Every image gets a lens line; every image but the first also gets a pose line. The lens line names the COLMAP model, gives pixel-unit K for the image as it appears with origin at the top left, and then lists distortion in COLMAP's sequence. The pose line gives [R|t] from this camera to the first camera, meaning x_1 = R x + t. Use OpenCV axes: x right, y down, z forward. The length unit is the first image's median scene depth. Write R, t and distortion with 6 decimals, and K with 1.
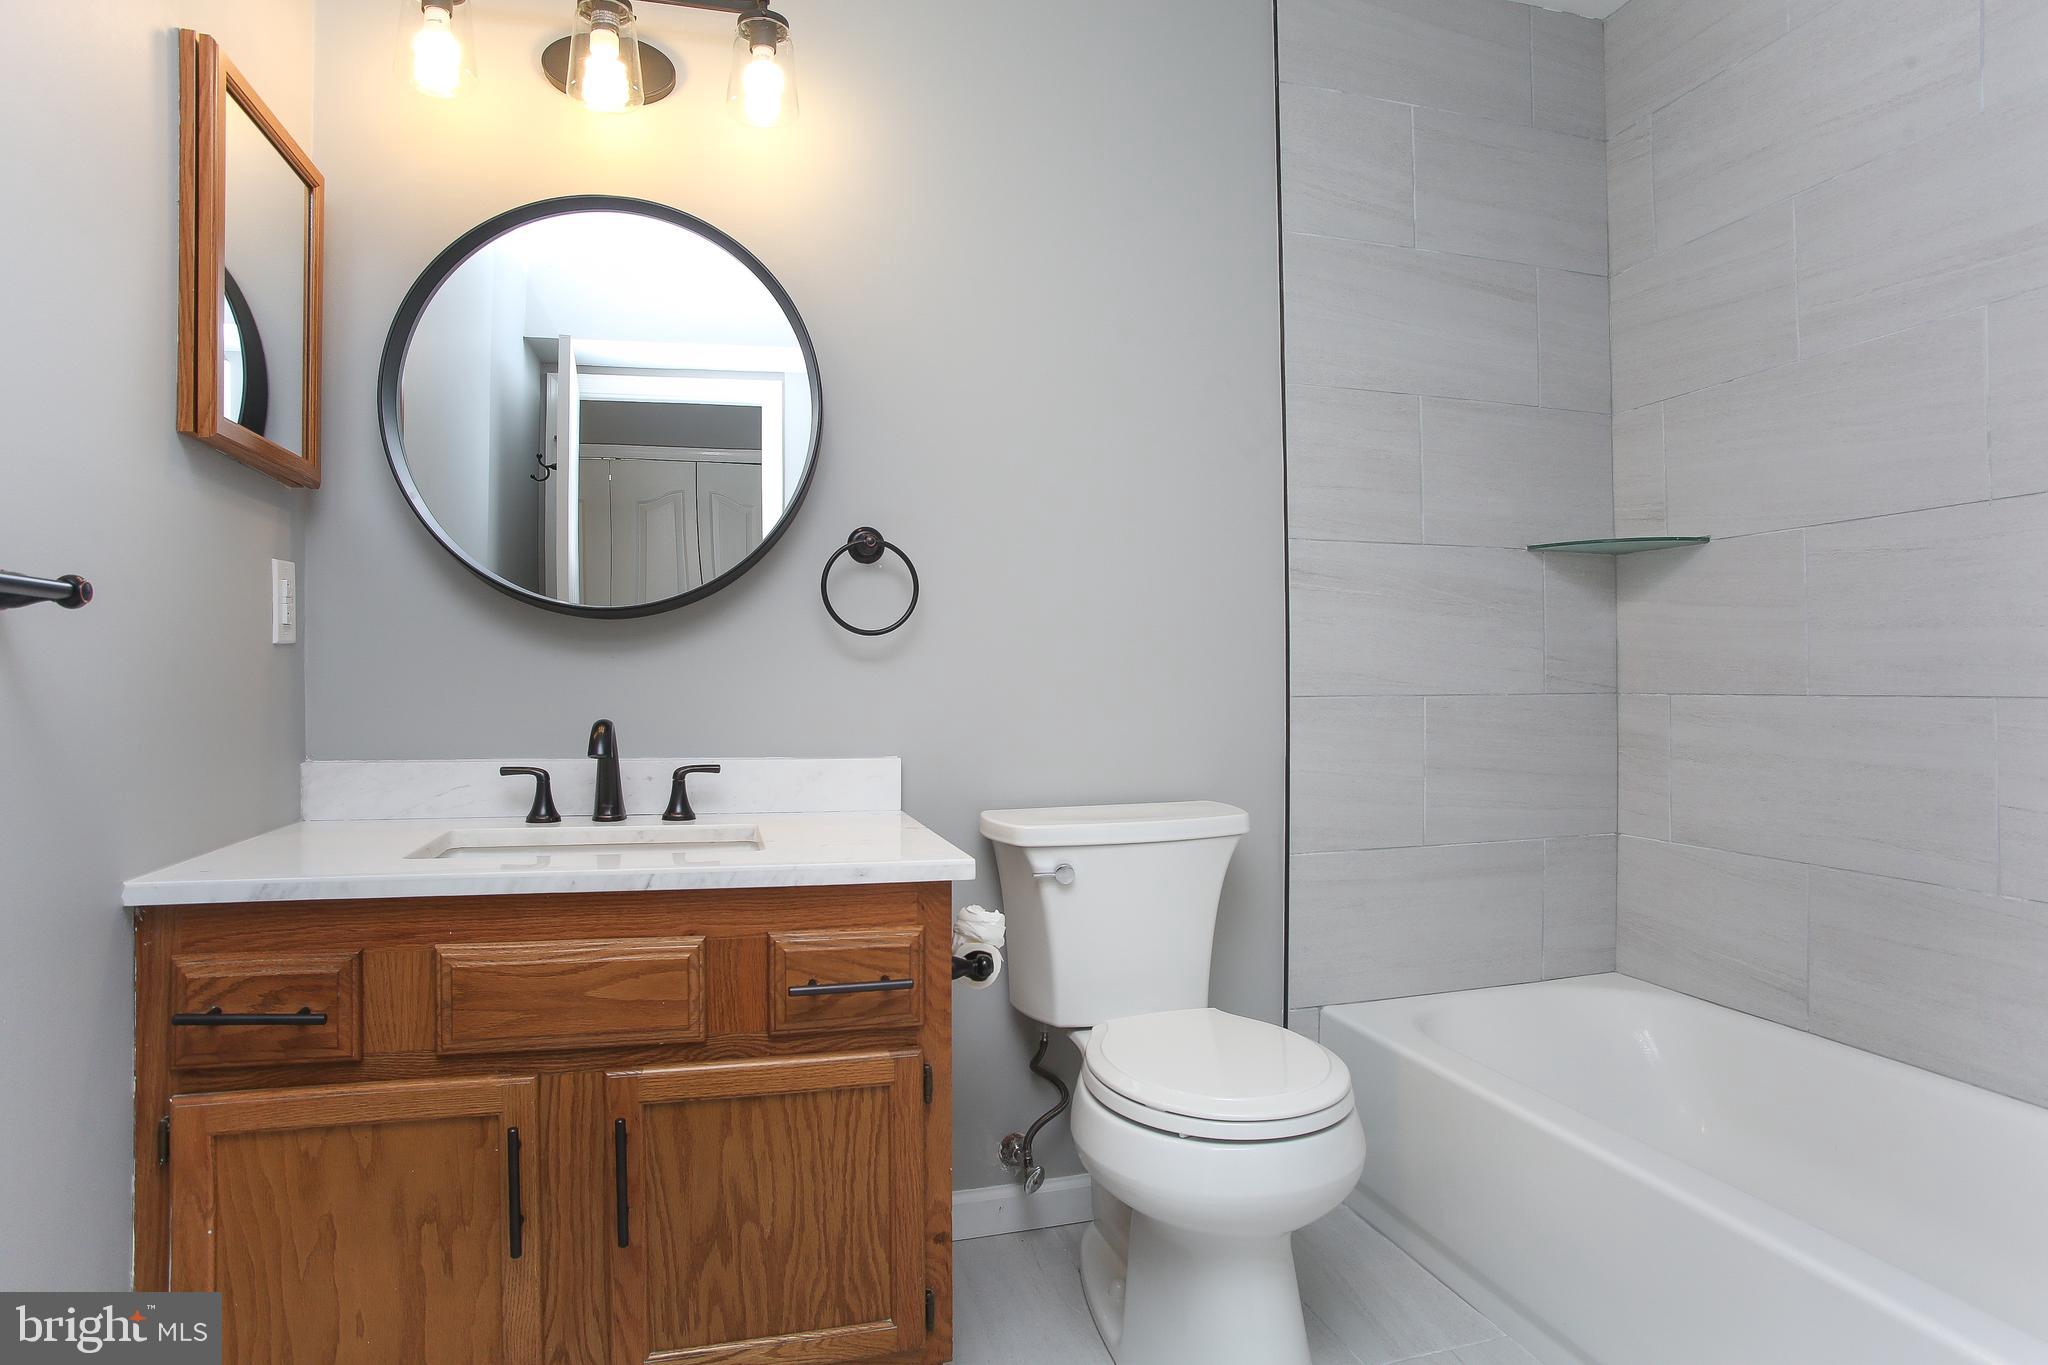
lens RADIAL K [[1217.0, 0, 1028.4], [0, 1217.0, 657.4], [0, 0, 1]] dist [-0.110585, 0.061559]
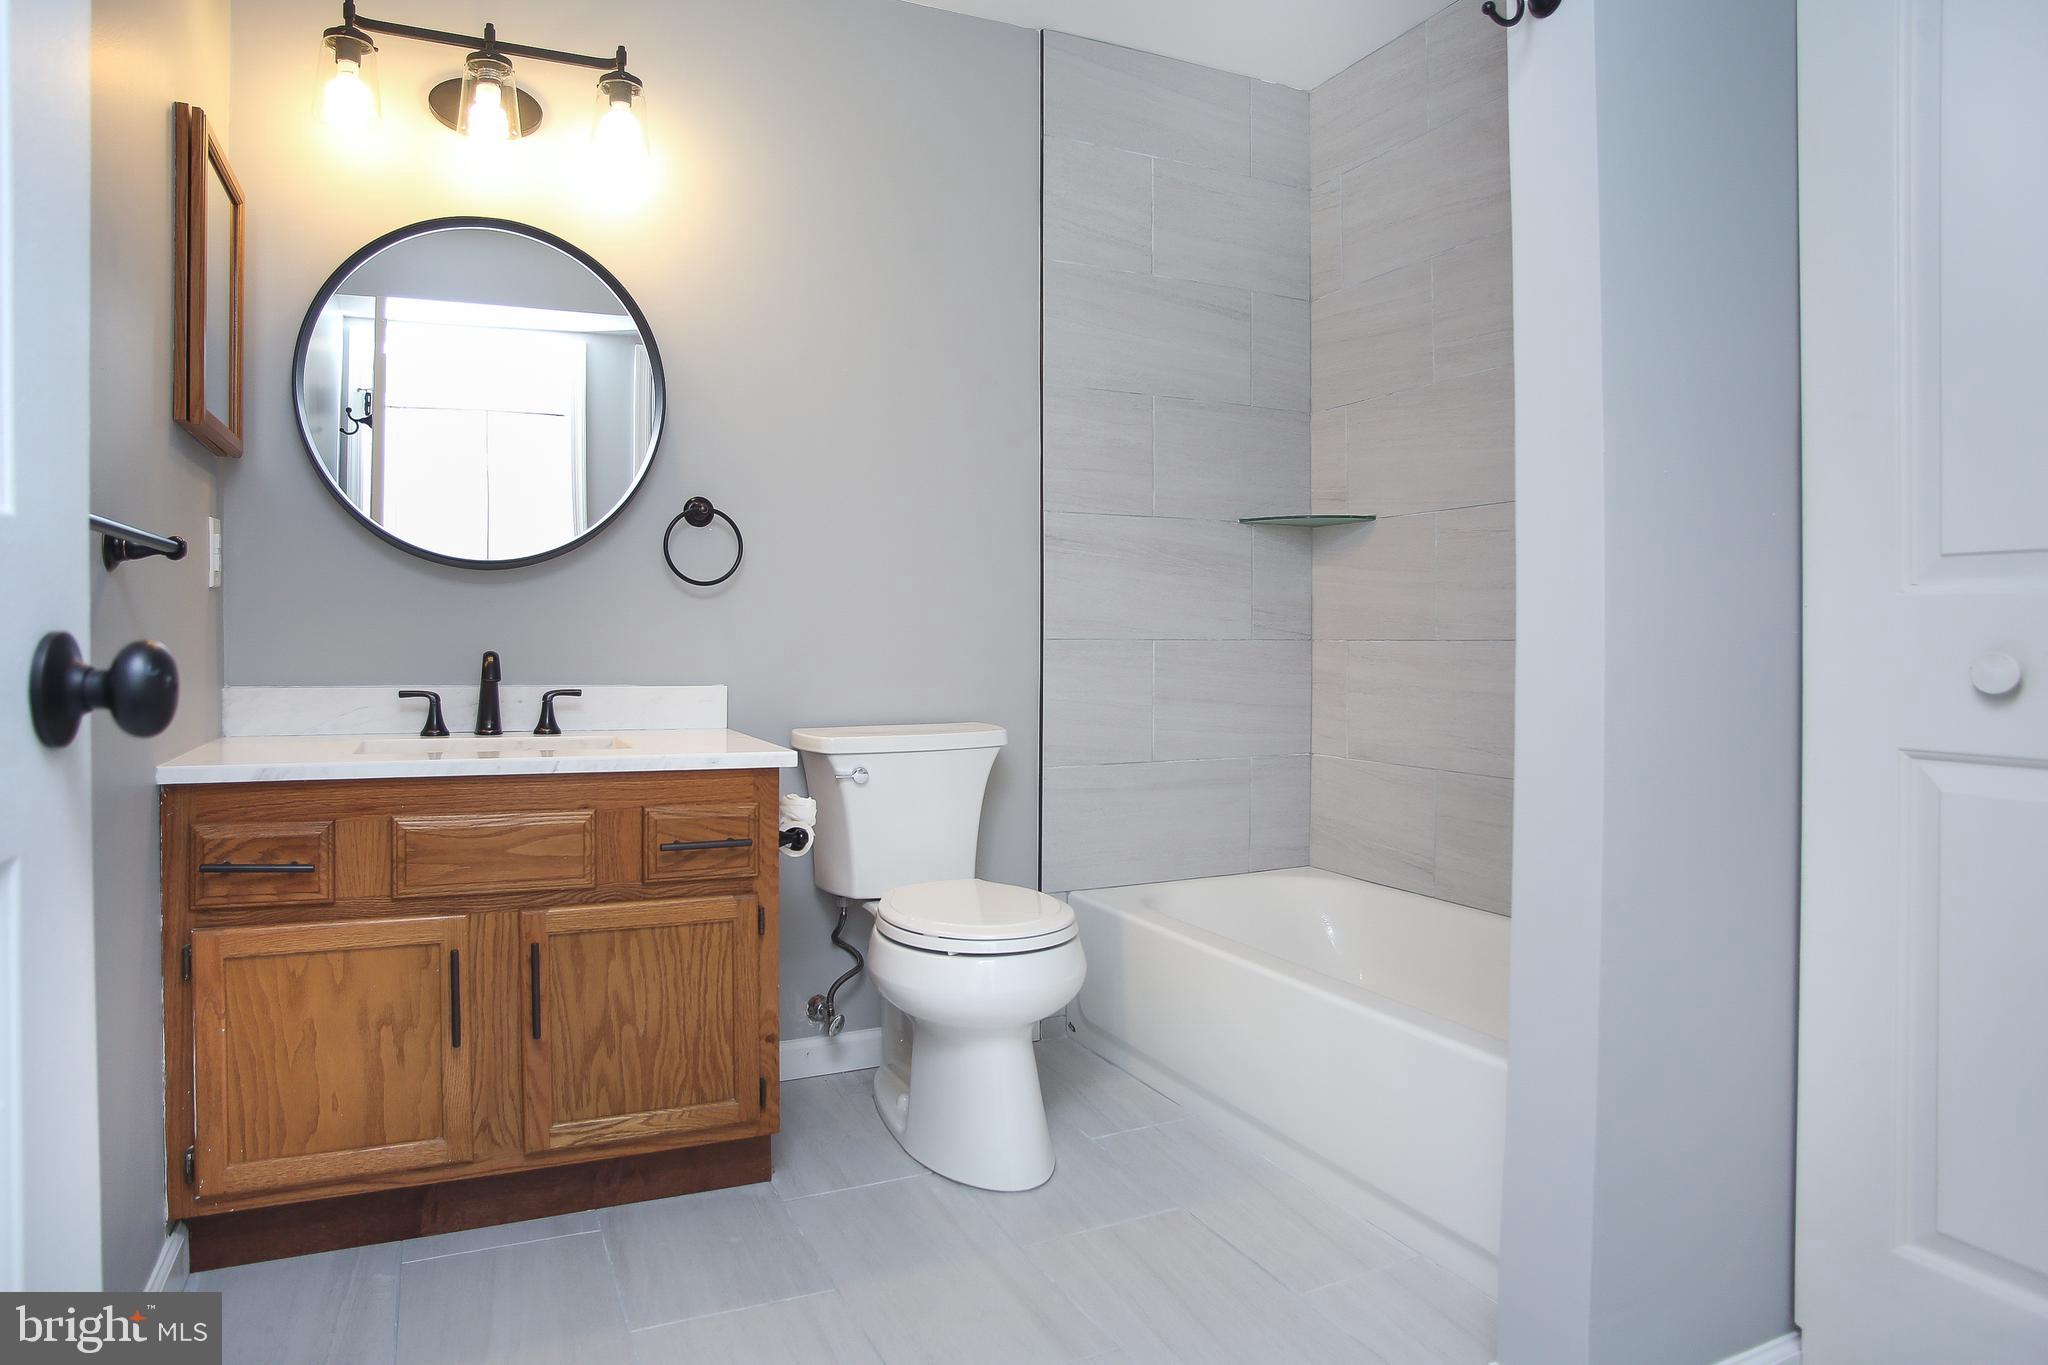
lens RADIAL K [[1217.0, 0, 1028.4], [0, 1217.0, 657.4], [0, 0, 1]] dist [-0.110585, 0.061559]
pose [[0.984691, 0.002718, 0.174290, -0.025759], [-0.009243, 0.999286, 0.036636, 0.009531], [-0.174066, -0.037686, 0.984013, -0.376298]]
